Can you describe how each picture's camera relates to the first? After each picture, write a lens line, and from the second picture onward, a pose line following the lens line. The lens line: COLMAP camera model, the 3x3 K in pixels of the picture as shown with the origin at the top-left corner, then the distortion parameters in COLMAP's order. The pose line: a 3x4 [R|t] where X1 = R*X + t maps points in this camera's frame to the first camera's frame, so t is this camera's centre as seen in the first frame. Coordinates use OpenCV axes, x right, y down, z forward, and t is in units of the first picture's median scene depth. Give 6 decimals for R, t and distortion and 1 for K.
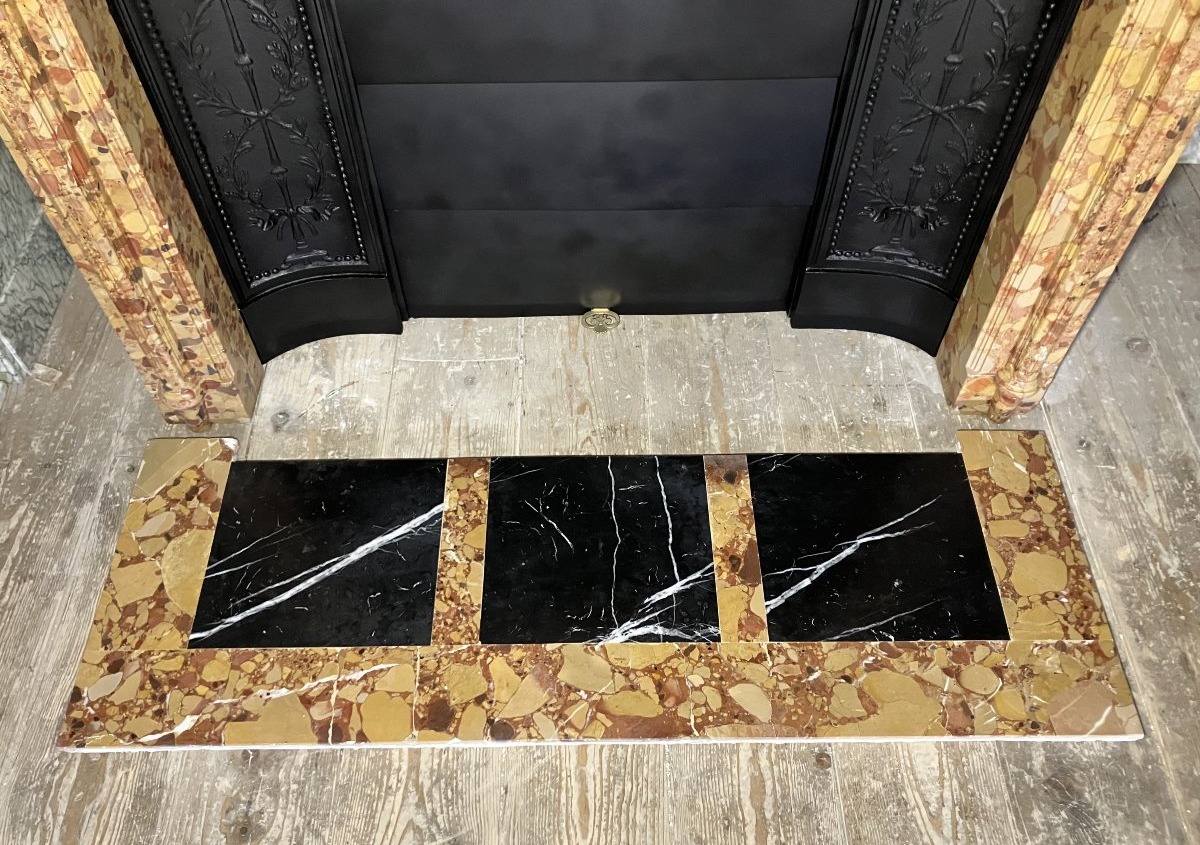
lens RADIAL K [[1022.6, 0, 592.7], [0, 1022.6, 433.5], [0, 0, 1]] dist [0.056906, -0.098298]
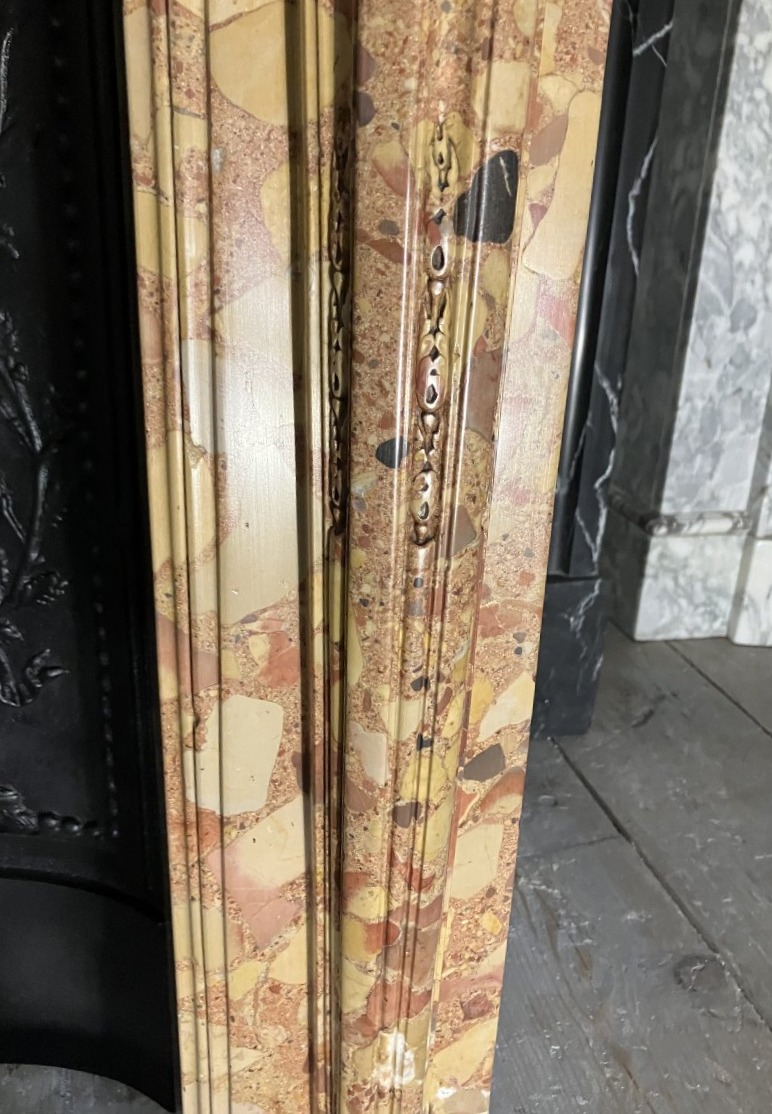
lens RADIAL K [[953.0, 0, 386.0], [0, 953.0, 557.0], [0, 0, 1]] dist [-0.010552, 0.005393]
pose [[0.969830, -0.044715, 0.239646, 0.388277], [0.162512, 0.851330, -0.498825, -0.067338], [-0.181713, 0.522721, 0.832913, 0.742917]]
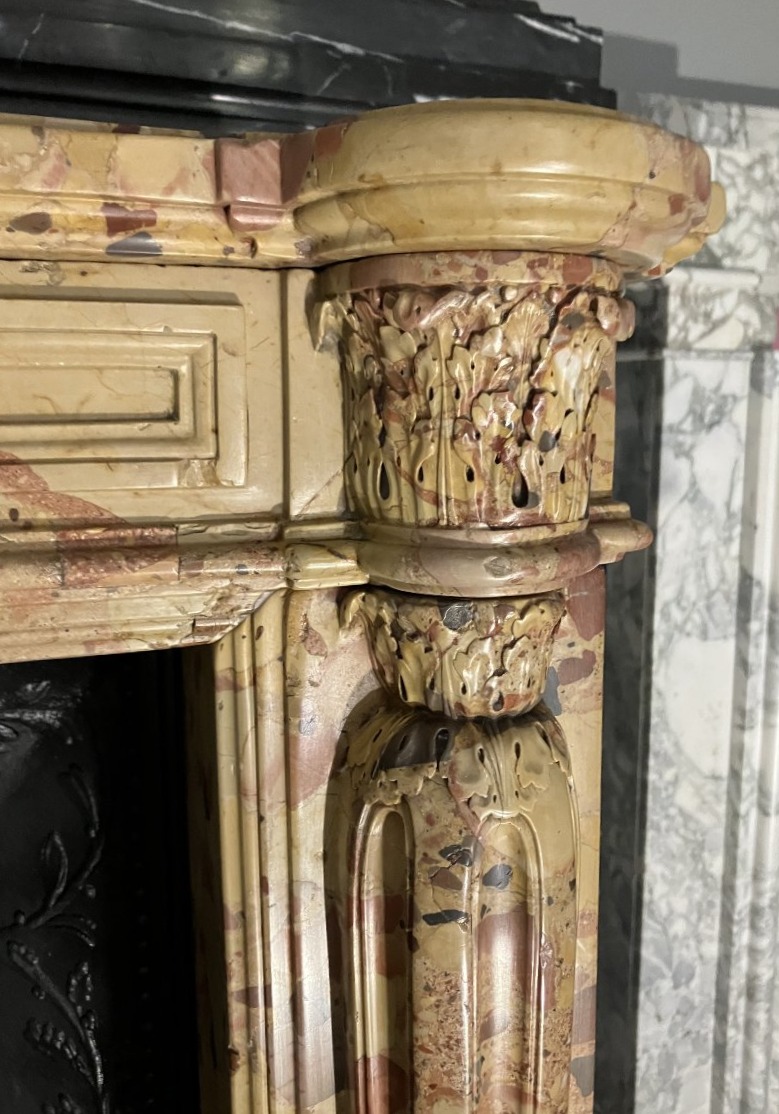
lens RADIAL K [[987.7, 0, 415.9], [0, 987.7, 558.7], [0, 0, 1]] dist [-0.002312, 0.004338]
pose [[0.945209, -0.047021, 0.323061, 0.354547], [0.258093, 0.713617, -0.651259, -0.282680], [-0.199920, 0.698956, 0.686653, 0.425887]]
